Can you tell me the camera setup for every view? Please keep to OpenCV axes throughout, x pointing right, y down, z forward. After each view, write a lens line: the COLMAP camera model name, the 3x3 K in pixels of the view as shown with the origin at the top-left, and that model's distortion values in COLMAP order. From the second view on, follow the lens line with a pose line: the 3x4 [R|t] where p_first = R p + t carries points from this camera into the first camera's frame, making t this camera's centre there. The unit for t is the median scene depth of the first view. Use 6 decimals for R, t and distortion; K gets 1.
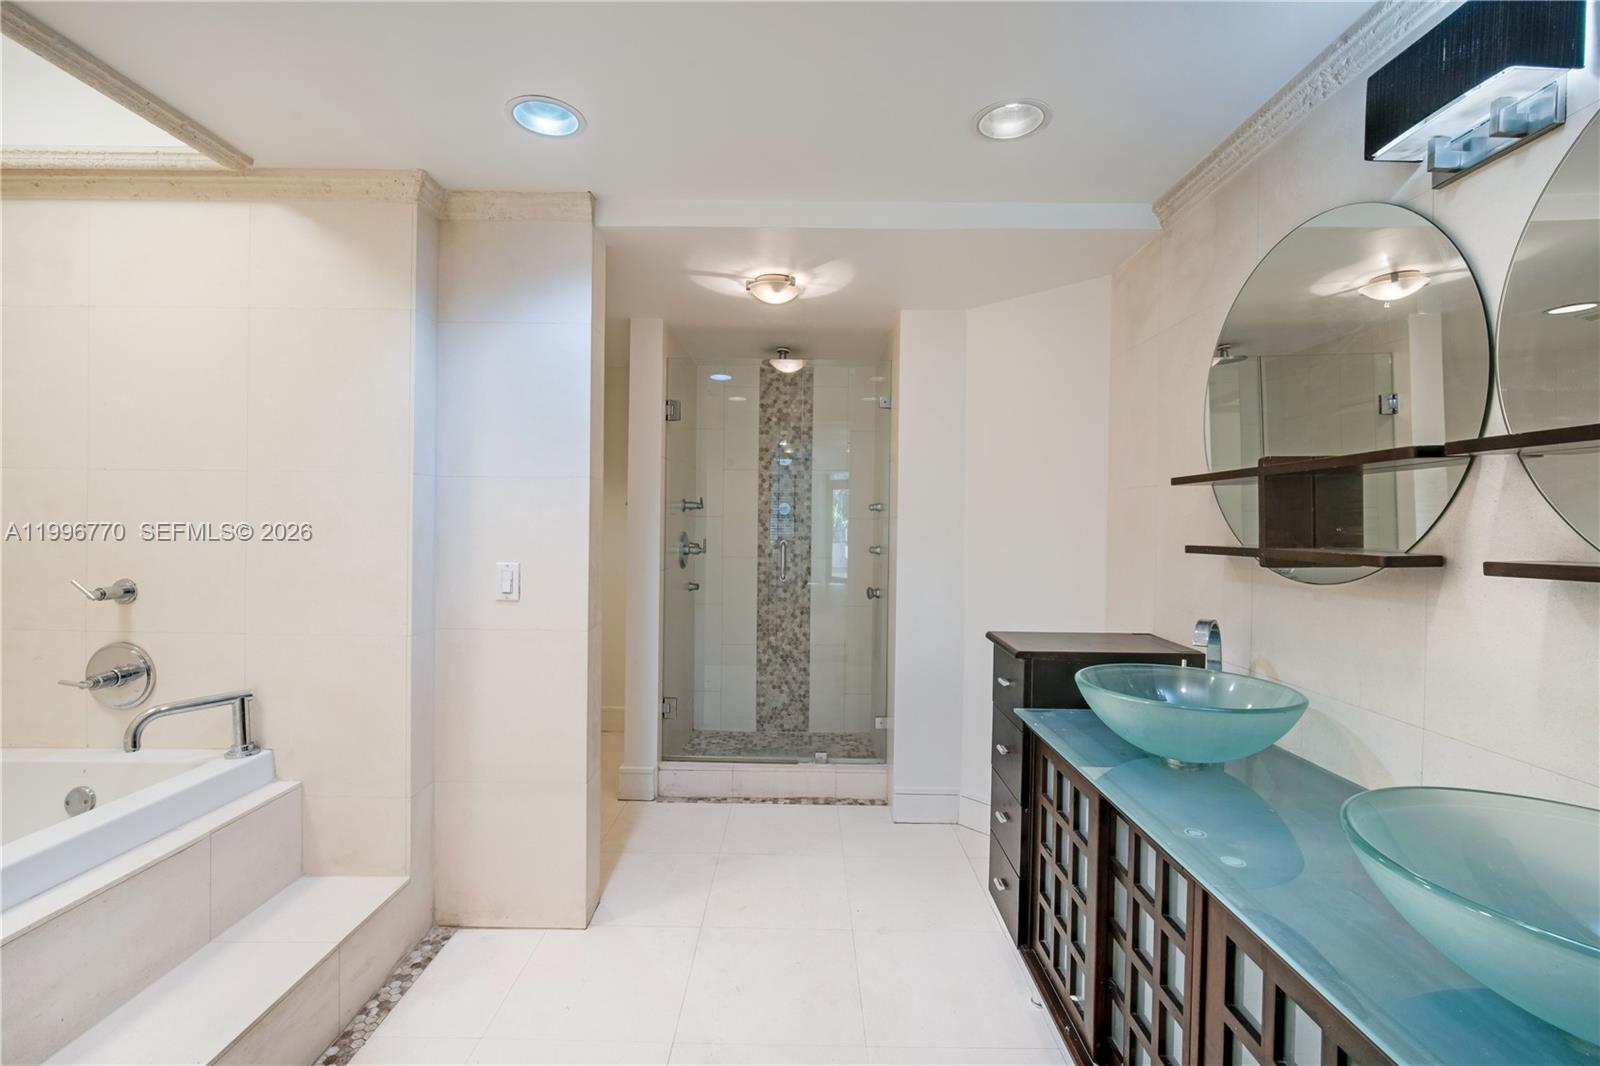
lens RADIAL K [[697.1, 0, 816.6], [0, 697.1, 527.0], [0, 0, 1]] dist [-0.013388, 0.004320]
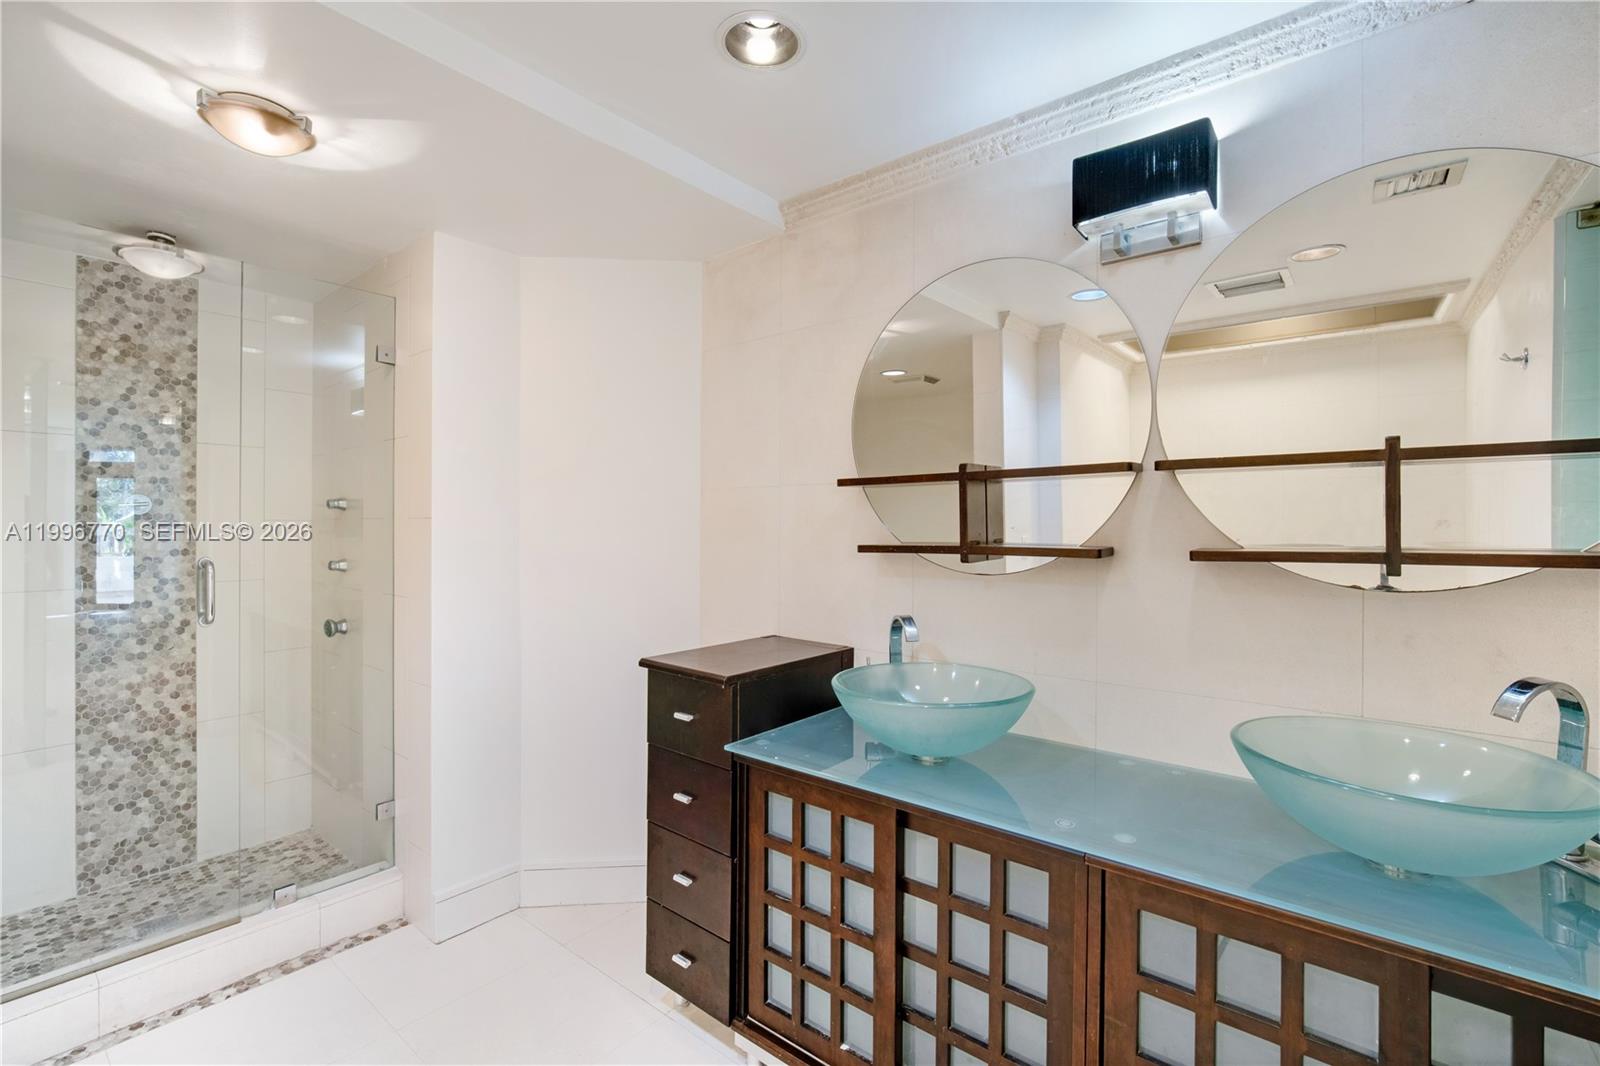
lens RADIAL K [[697.1, 0, 795.4], [0, 697.1, 526.0], [0, 0, 1]] dist [-0.013388, 0.004320]
pose [[0.634223, -0.012559, 0.773048, -0.178111], [0.012515, 0.999904, 0.005977, -0.005102], [-0.773049, 0.005884, 0.634319, 0.228811]]
